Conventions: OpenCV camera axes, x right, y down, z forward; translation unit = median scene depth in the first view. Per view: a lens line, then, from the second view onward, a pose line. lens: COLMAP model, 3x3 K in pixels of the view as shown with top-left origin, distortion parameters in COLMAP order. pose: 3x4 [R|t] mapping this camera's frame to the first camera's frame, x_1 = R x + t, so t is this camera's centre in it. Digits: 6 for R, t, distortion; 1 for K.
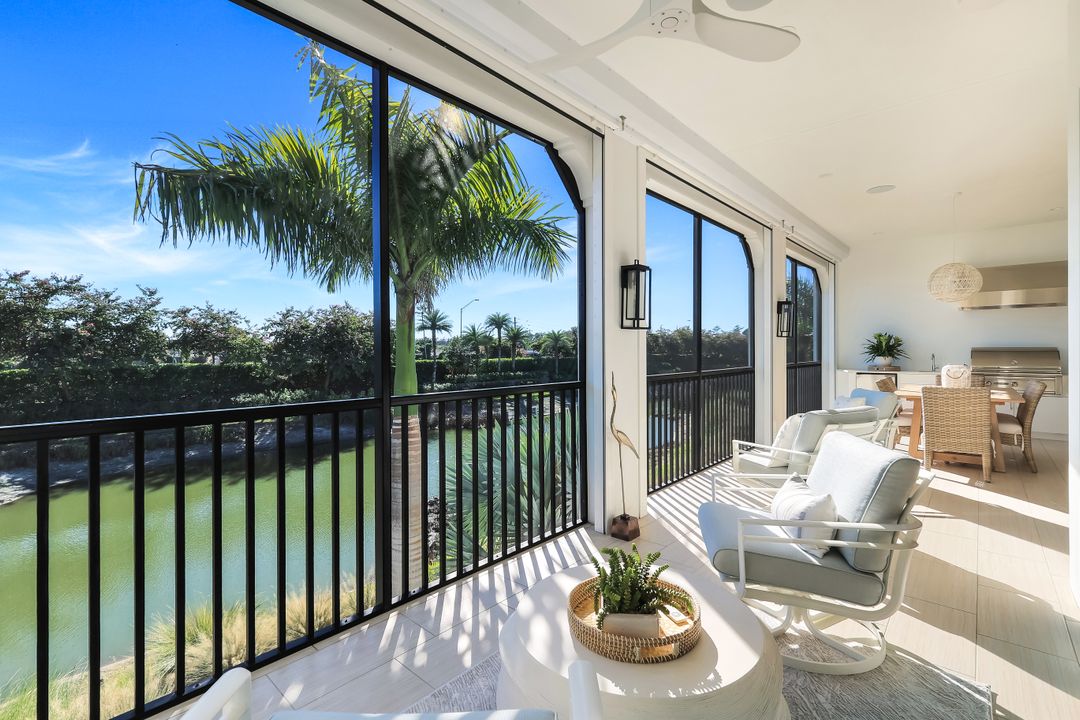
lens RADIAL K [[476.1, 0, 539.1], [0, 476.1, 348.2], [0, 0, 1]] dist [0.000307, 0.000036]
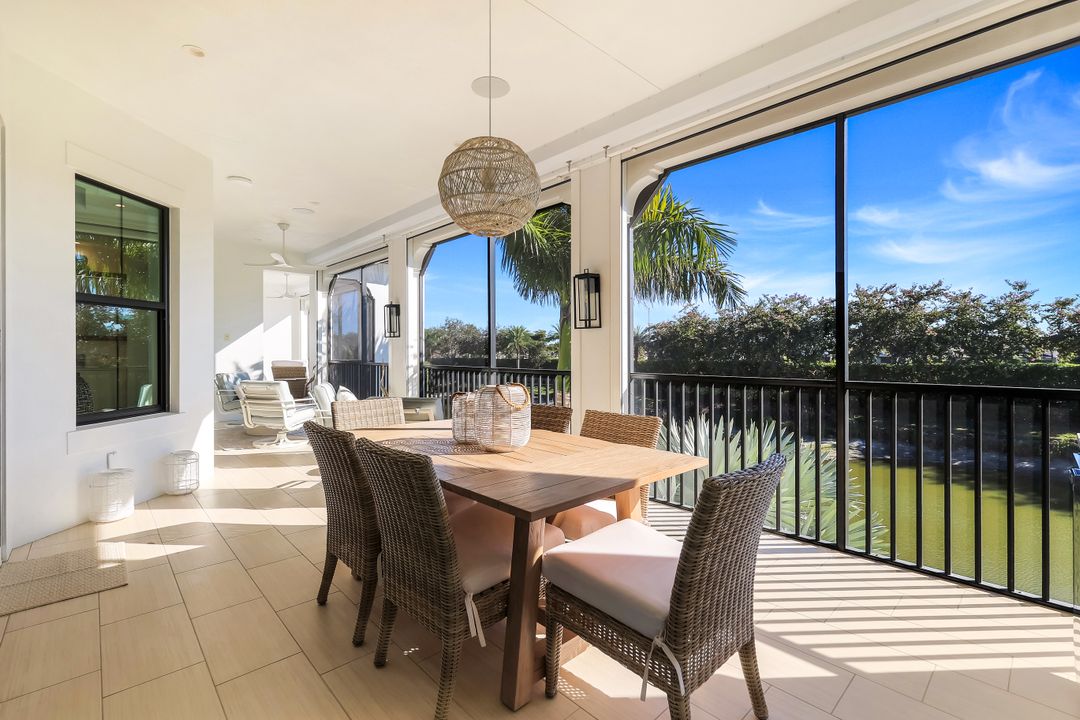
lens RADIAL K [[476.1, 0, 539.1], [0, 476.1, 348.2], [0, 0, 1]] dist [0.000307, 0.000036]
pose [[-0.091071, 0.001957, -0.995842, 0.229232], [0.002292, 0.999996, 0.001755, 0.000935], [0.995842, -0.002123, -0.091075, 0.164770]]
